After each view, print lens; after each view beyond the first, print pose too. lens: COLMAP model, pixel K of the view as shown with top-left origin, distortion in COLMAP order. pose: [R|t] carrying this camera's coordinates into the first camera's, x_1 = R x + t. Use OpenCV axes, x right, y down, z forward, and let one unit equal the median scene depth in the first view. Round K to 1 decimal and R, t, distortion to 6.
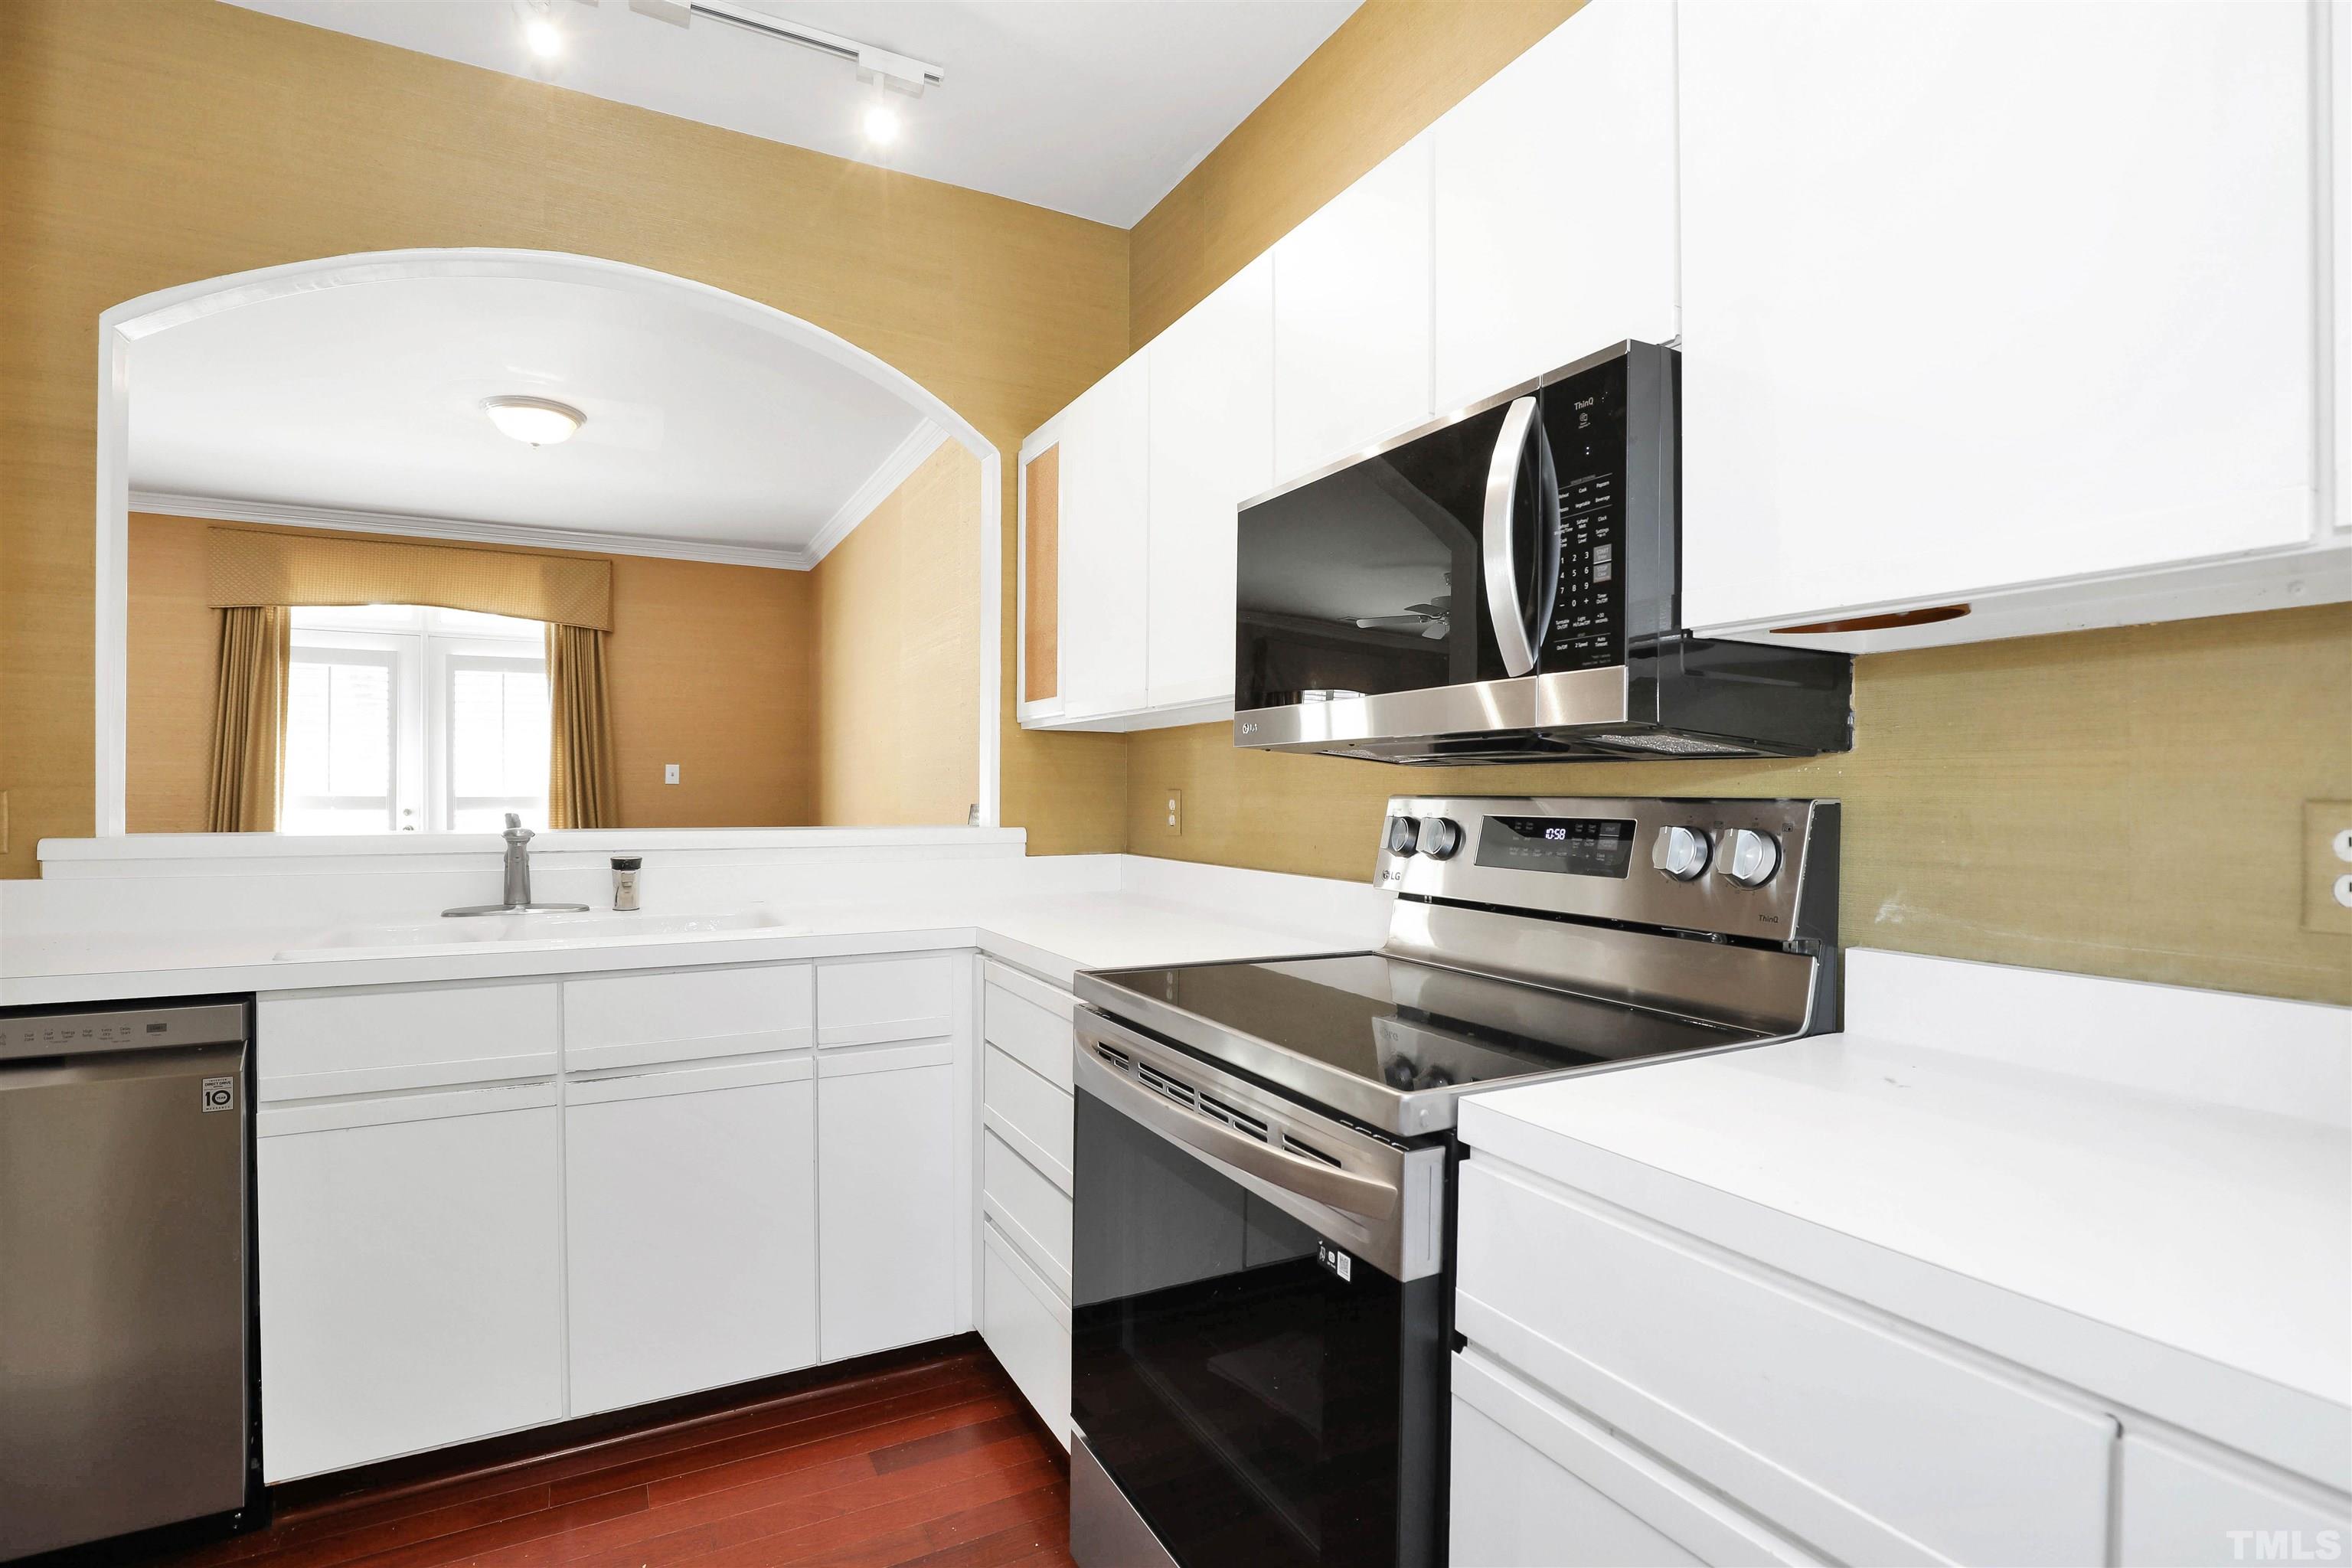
lens RADIAL K [[1110.4, 0, 1167.7], [0, 1110.4, 792.9], [0, 0, 1]] dist [-0.029755, 0.002945]
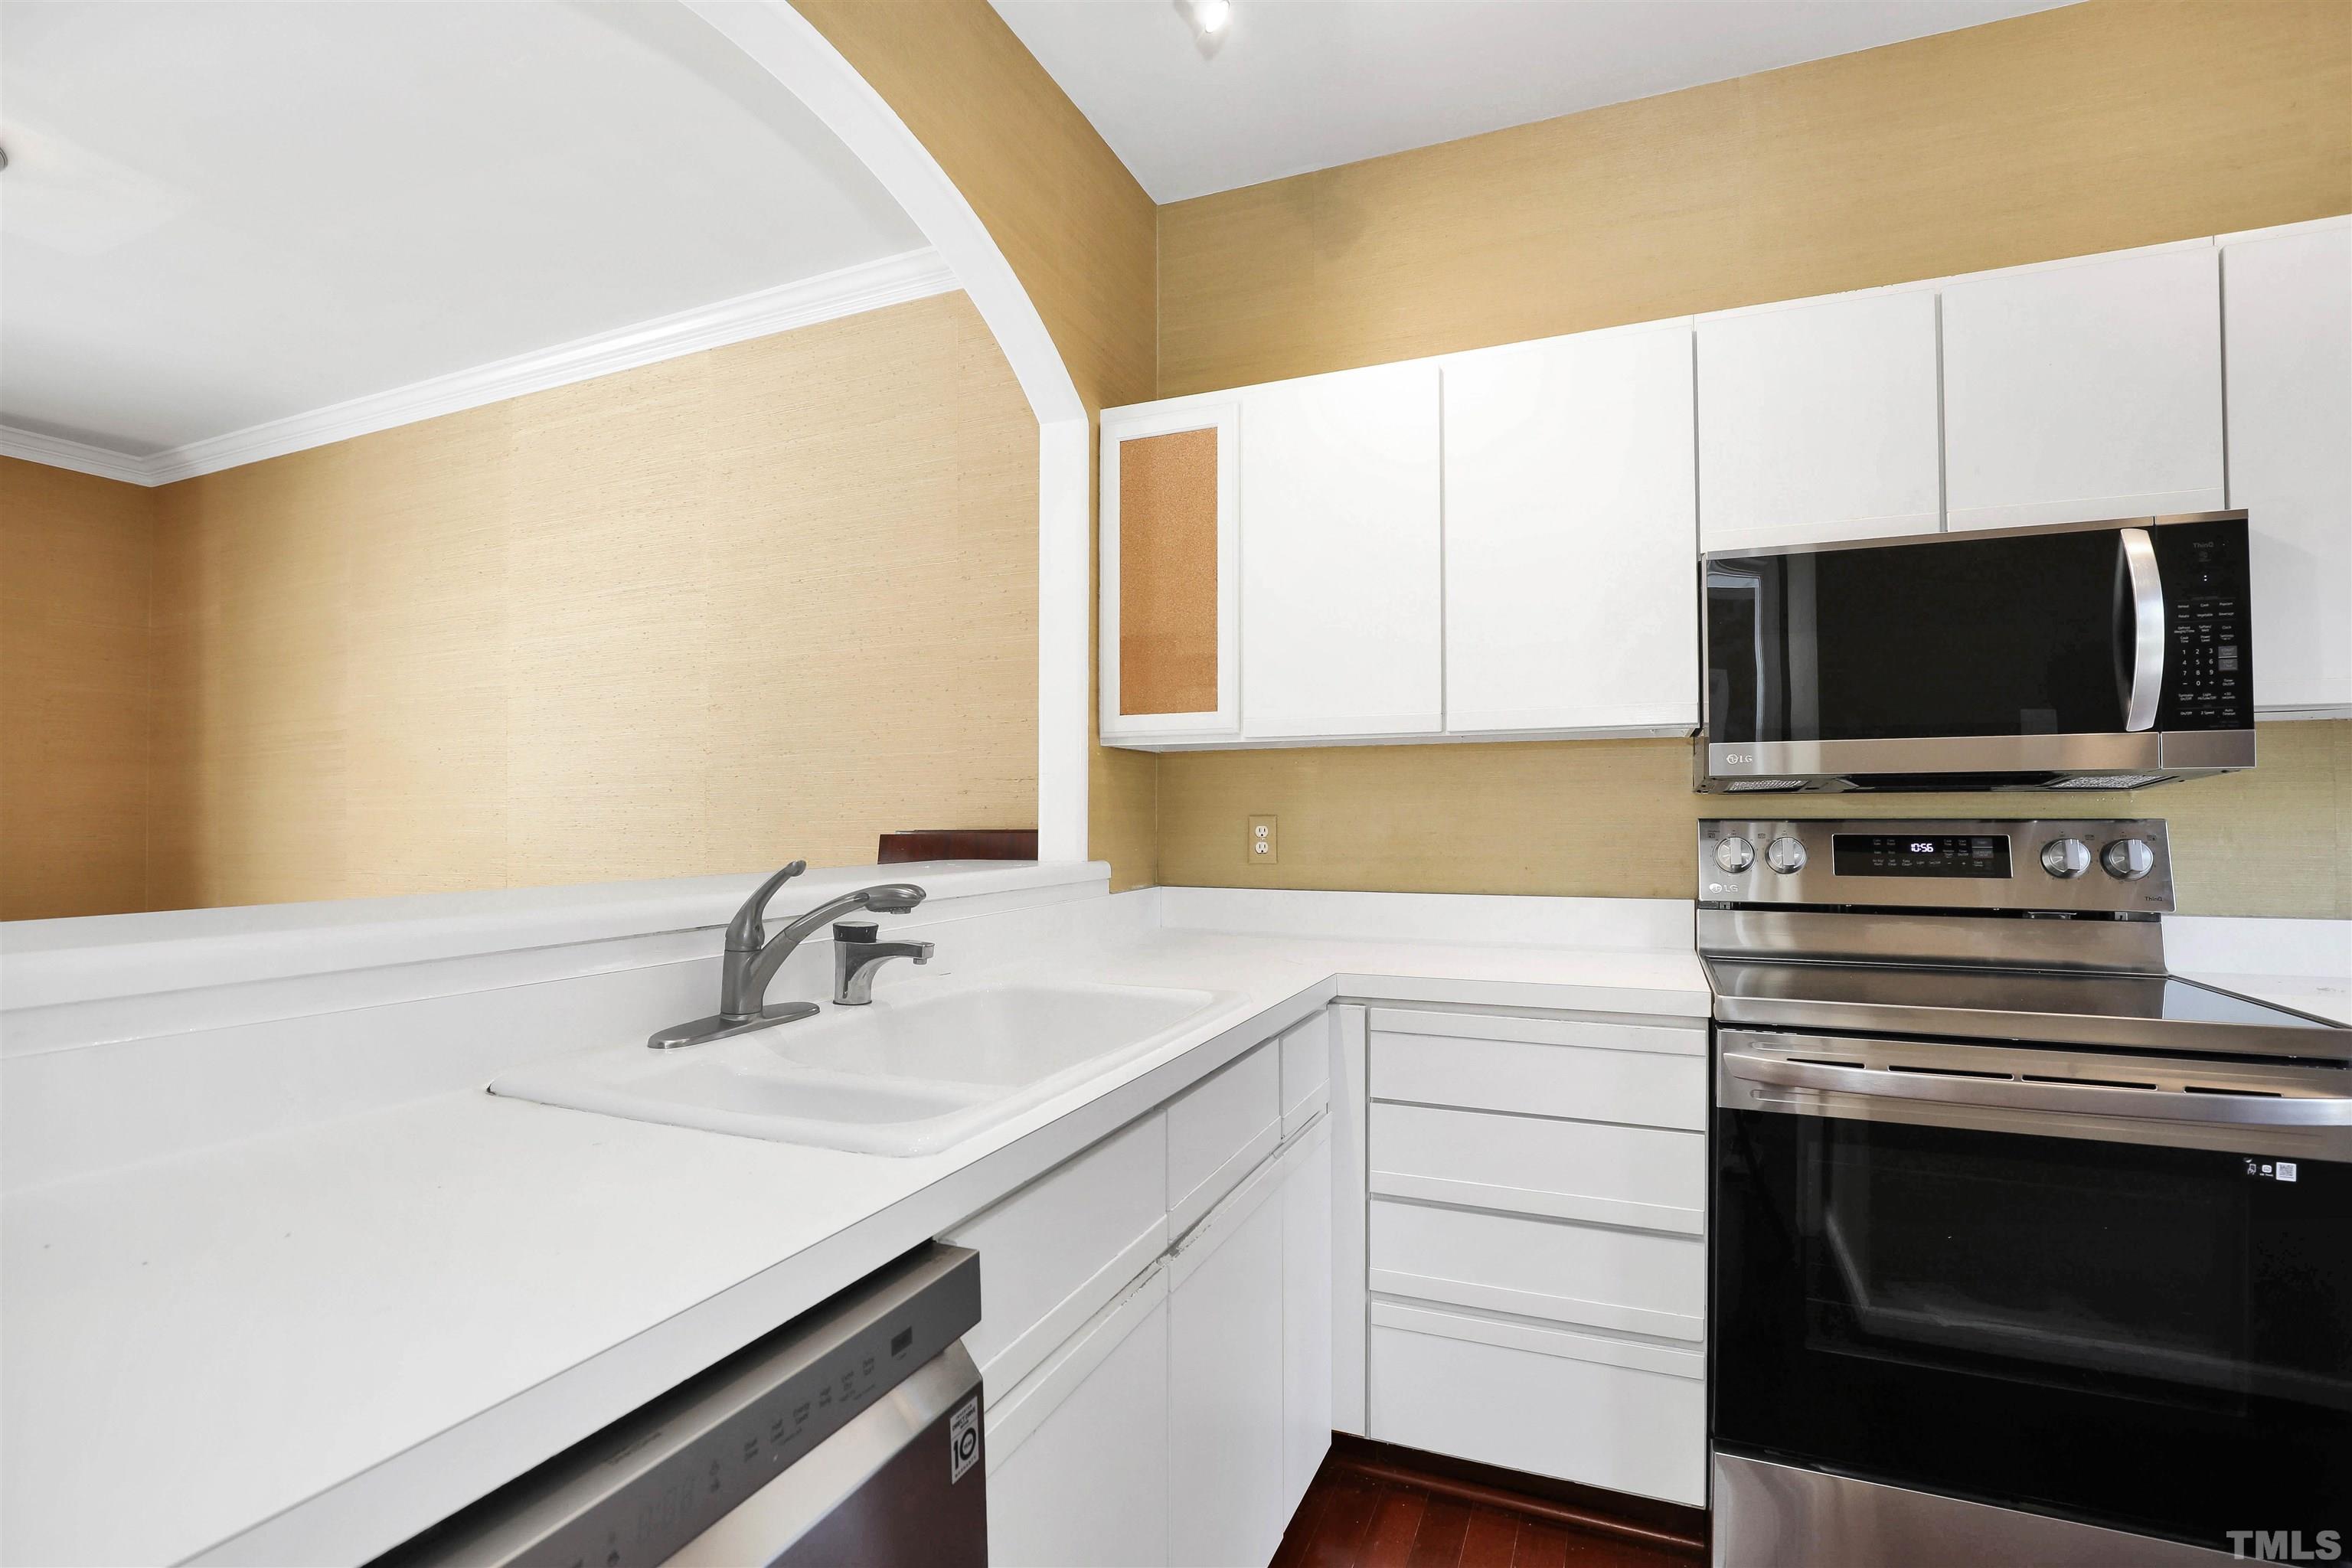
lens RADIAL K [[1072.3, 0, 1197.2], [0, 1072.3, 804.7], [0, 0, 1]] dist [-0.019335, -0.000005]
pose [[0.770606, 0.002709, 0.637306, -0.743634], [0.005719, 0.999921, -0.011165, -0.003108], [-0.637286, 0.012249, 0.770530, 0.385156]]
